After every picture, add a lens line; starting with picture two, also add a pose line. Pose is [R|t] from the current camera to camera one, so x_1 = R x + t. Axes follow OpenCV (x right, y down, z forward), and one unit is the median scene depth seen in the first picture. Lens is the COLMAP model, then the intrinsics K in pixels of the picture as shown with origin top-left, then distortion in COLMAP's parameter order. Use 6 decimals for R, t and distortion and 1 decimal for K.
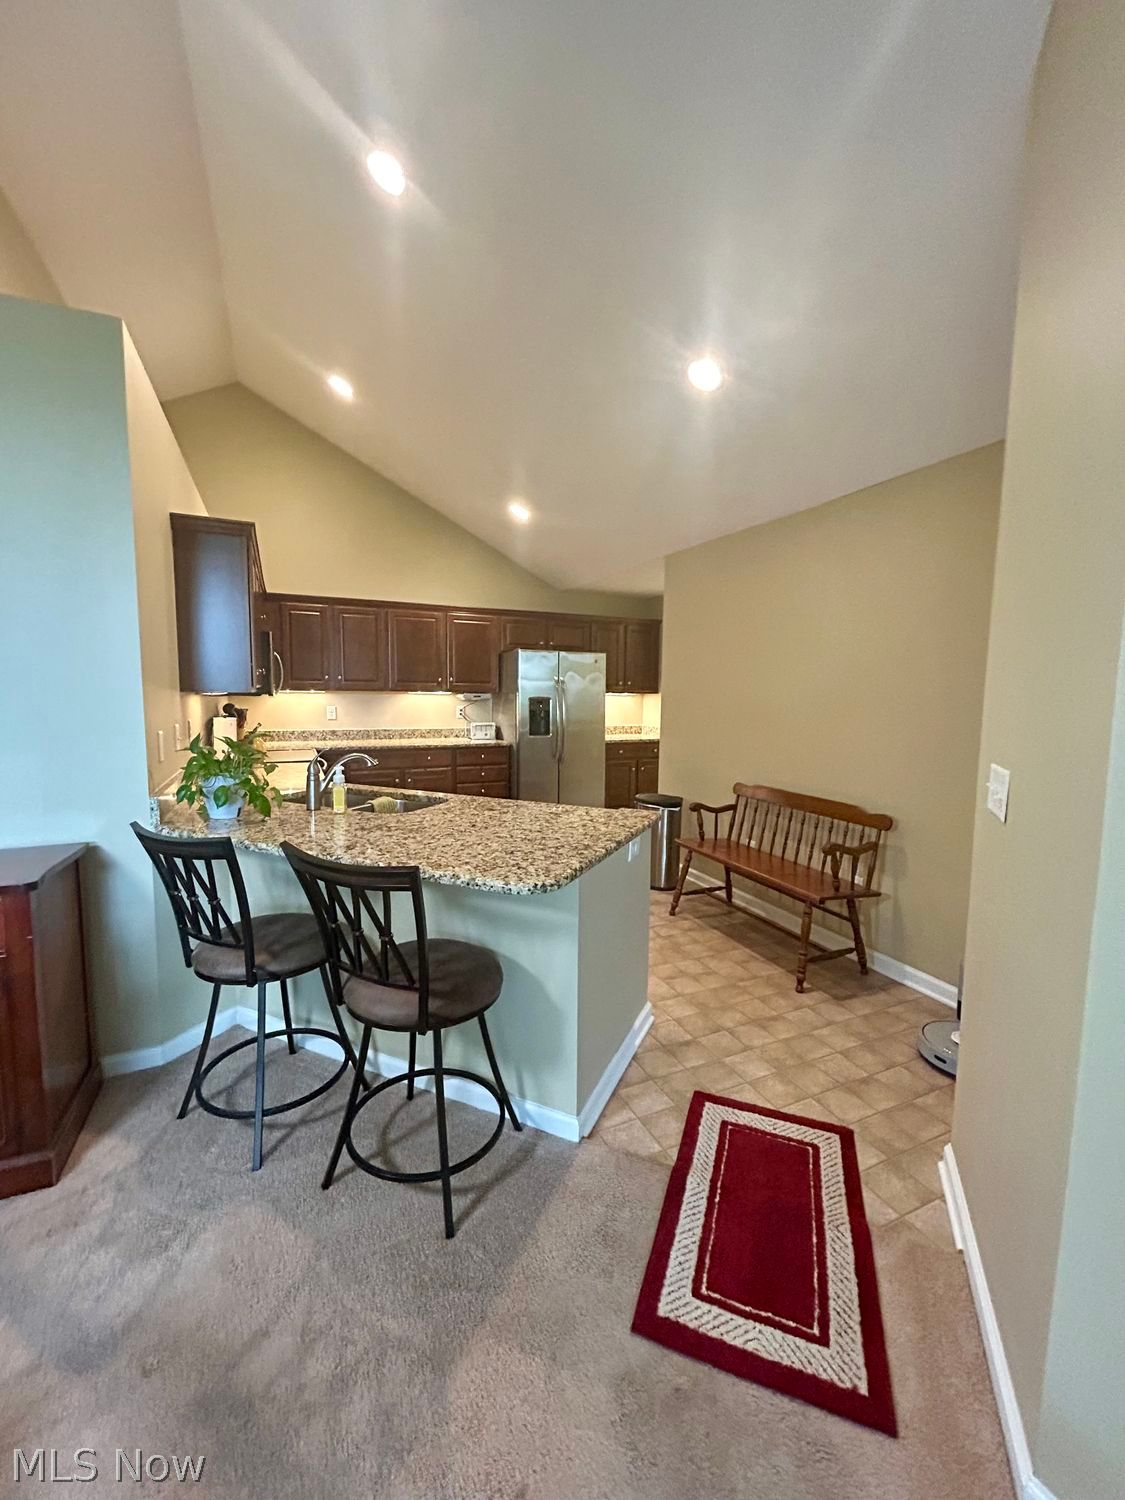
lens RADIAL K [[604.2, 0, 563.0], [0, 604.2, 745.1], [0, 0, 1]] dist [-0.000769, 0.000184]
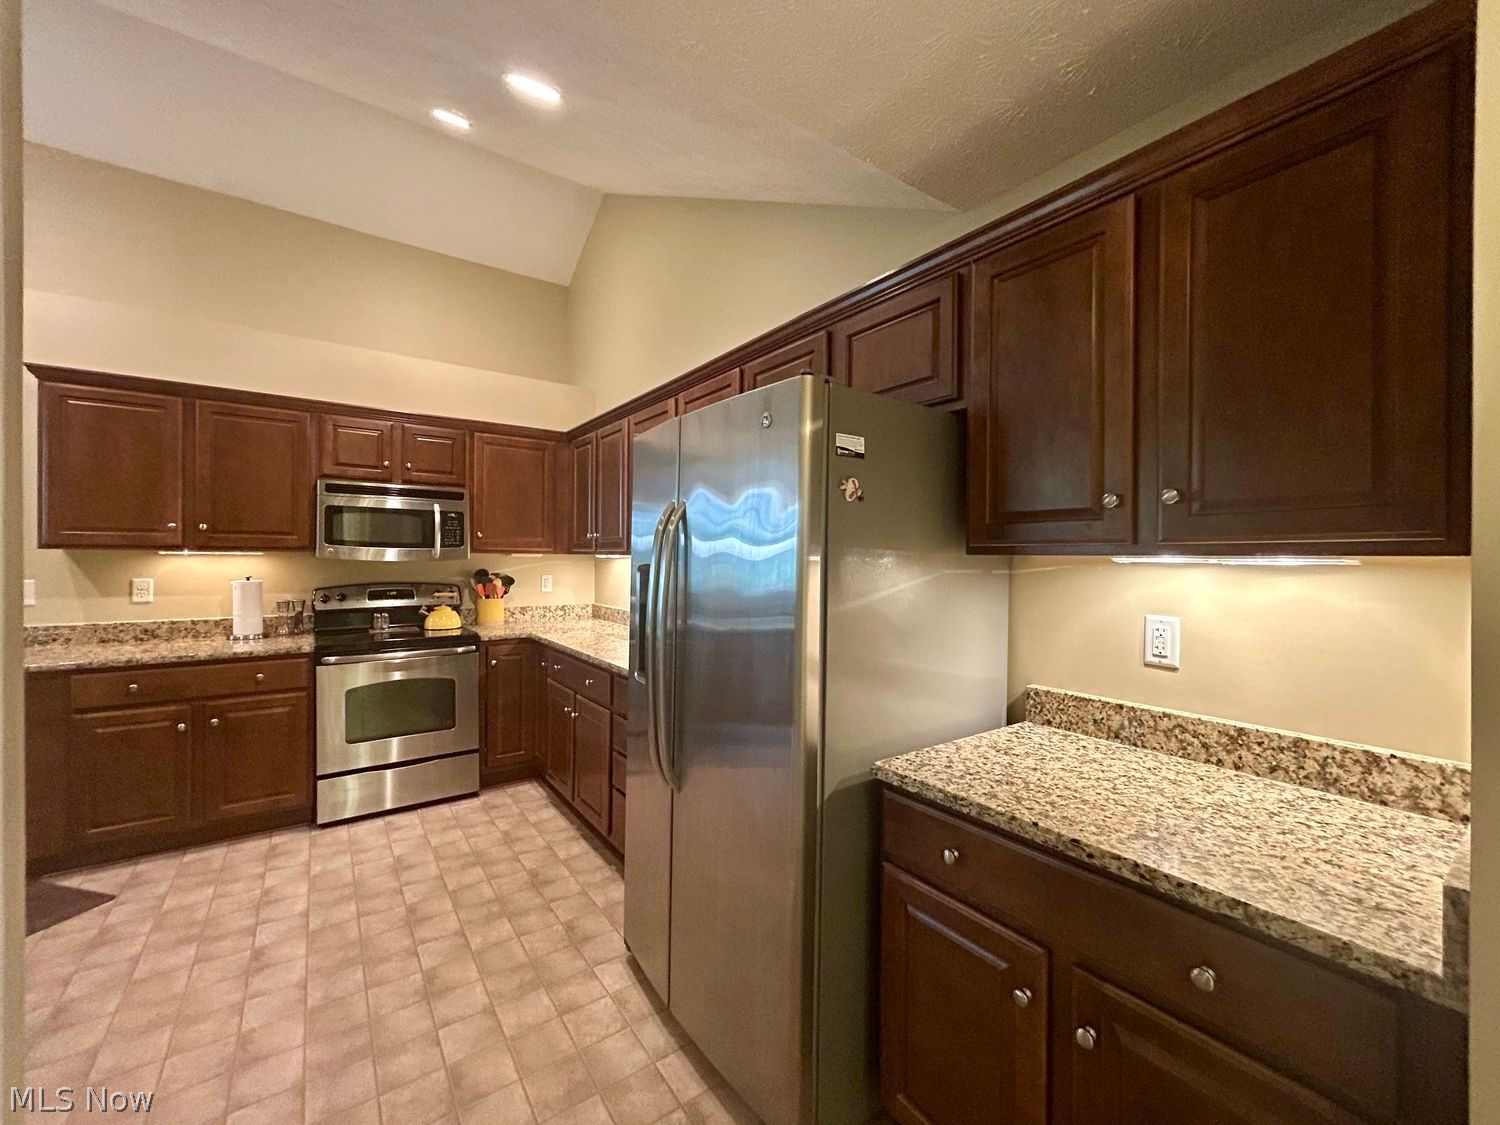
lens RADIAL K [[604.2, 0, 749.6], [0, 604.2, 559.5], [0, 0, 1]] dist [-0.000769, 0.000184]
pose [[0.193818, -0.006396, -0.981017, 0.301749], [-0.095779, 0.995078, -0.025411, -0.079581], [0.976351, 0.098886, 0.192252, 0.984821]]
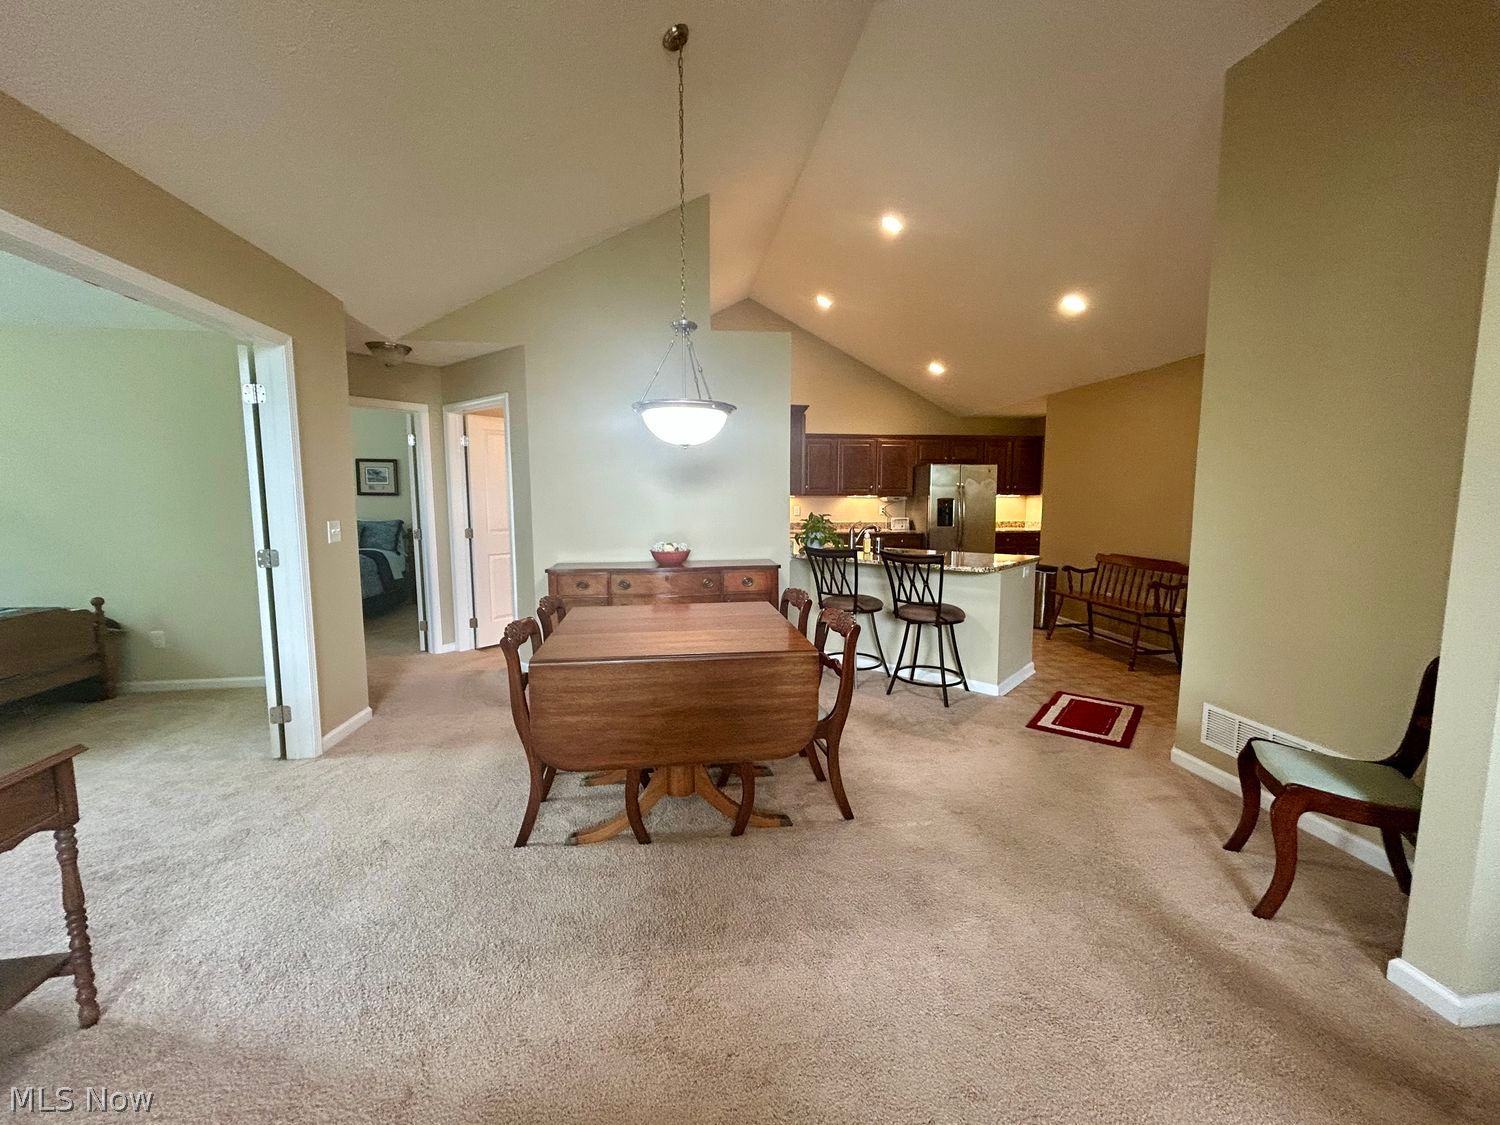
lens RADIAL K [[604.2, 0, 749.6], [0, 604.2, 559.5], [0, 0, 1]] dist [-0.000769, 0.000184]
pose [[0.958436, 0.015145, -0.284907, -0.072444], [-0.012108, 0.999850, 0.012418, 0.047968], [0.285052, -0.008453, 0.958475, -0.445113]]
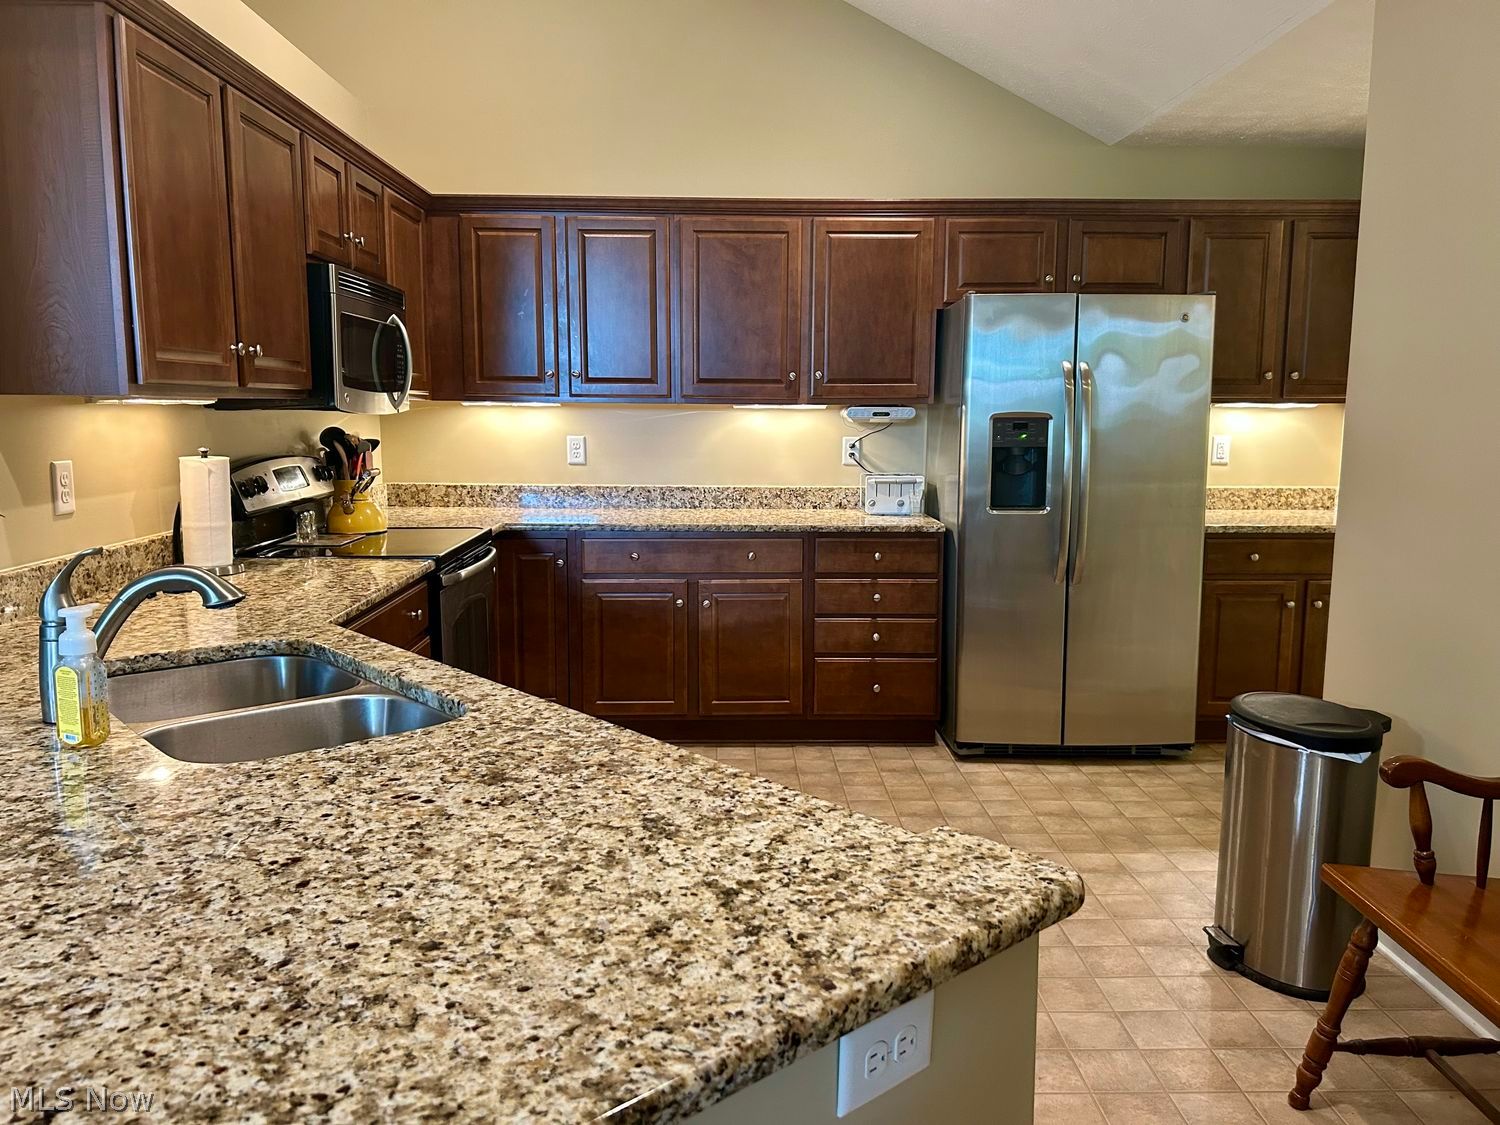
lens RADIAL K [[1120.6, 0, 749.0], [0, 1120.6, 554.0], [0, 0, 1]] dist [0.088028, -0.128151]
pose [[0.918449, 0.043239, -0.393170, 0.092862], [-0.028828, 0.998681, 0.042487, -0.013327], [0.394489, -0.027687, 0.918484, 0.241232]]
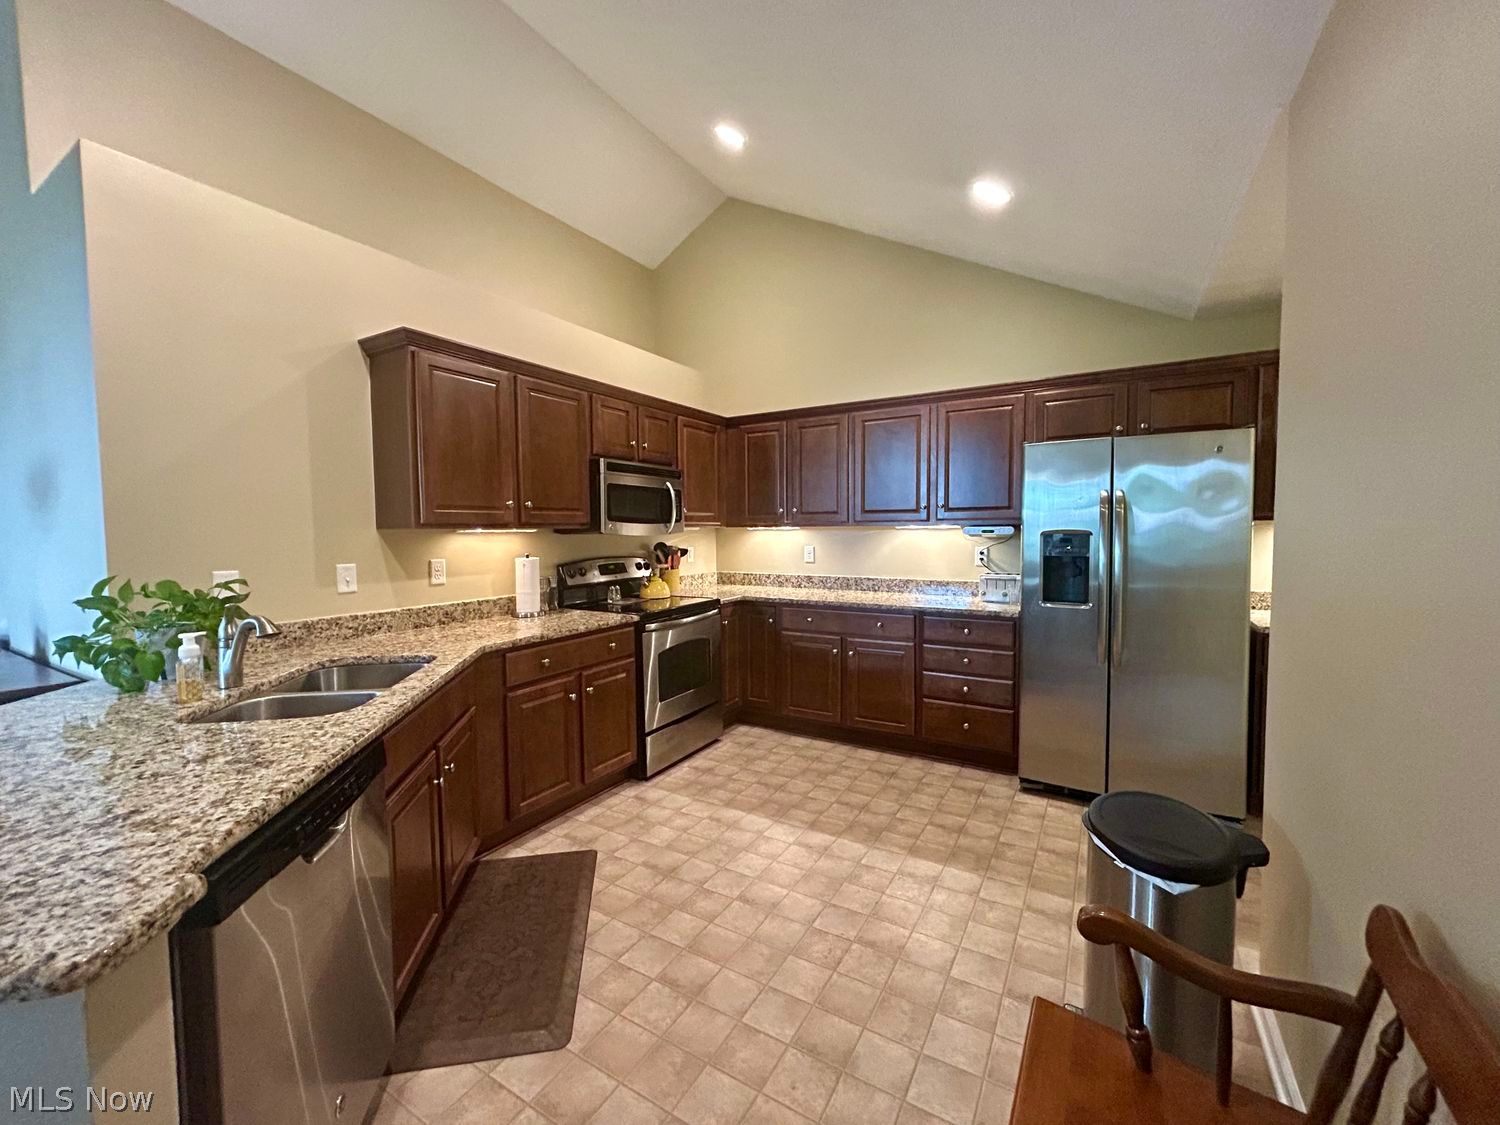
lens RADIAL K [[604.2, 0, 749.6], [0, 604.2, 559.5], [0, 0, 1]] dist [-0.000769, 0.000184]
pose [[0.566179, 0.024043, -0.823932, 0.235760], [-0.058248, 0.998243, -0.010897, -0.033101], [0.822222, 0.054162, 0.566584, 0.480693]]
